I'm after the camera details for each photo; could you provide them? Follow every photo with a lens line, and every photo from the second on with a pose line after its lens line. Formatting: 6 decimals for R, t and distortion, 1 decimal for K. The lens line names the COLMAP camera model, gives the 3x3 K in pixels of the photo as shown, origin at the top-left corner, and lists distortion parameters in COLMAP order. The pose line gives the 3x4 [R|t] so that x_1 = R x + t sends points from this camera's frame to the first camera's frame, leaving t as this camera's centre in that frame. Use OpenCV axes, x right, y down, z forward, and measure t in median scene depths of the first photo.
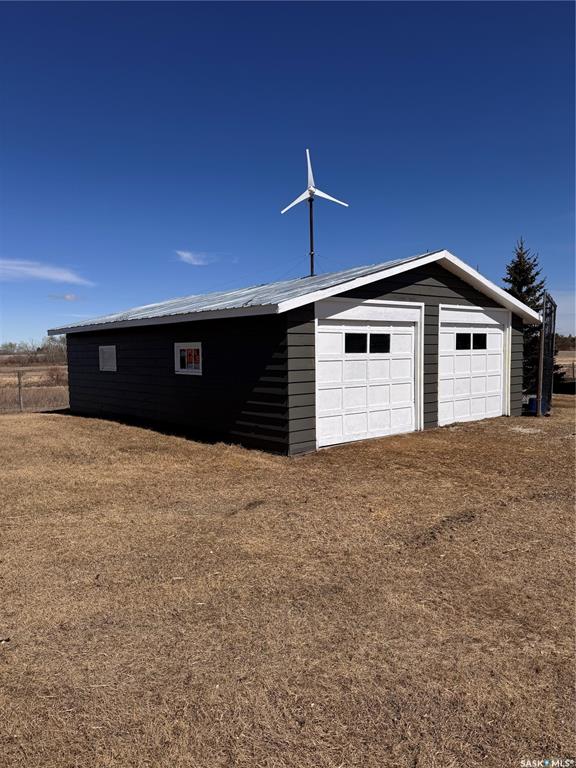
lens RADIAL K [[528.5, 0, 288.0], [0, 528.5, 384.0], [0, 0, 1]] dist [0.002637, -0.000273]
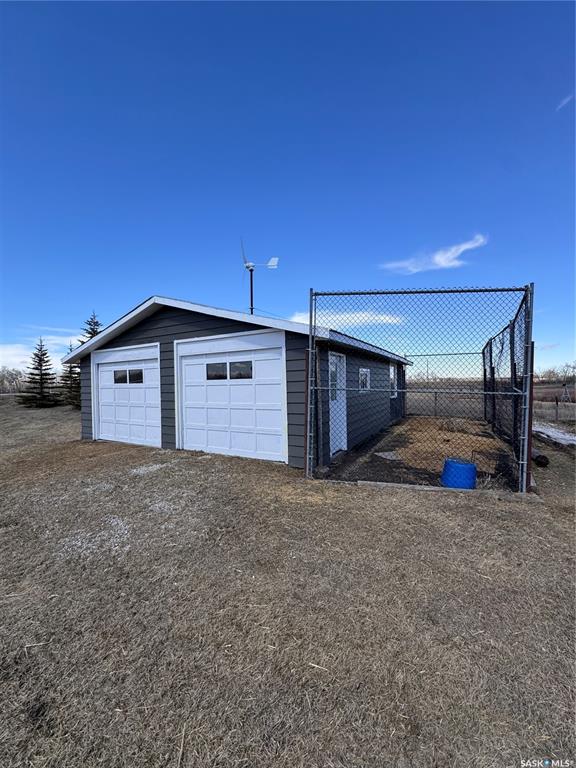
lens RADIAL K [[306.7, 0, 288.0], [0, 306.7, 382.9], [0, 0, 1]] dist [-0.004488, 0.000773]
pose [[0.385528, 0.036303, -0.921982, 0.985410], [-0.023115, 0.999292, 0.029682, -0.085996], [0.922407, 0.009868, 0.386094, 0.973879]]
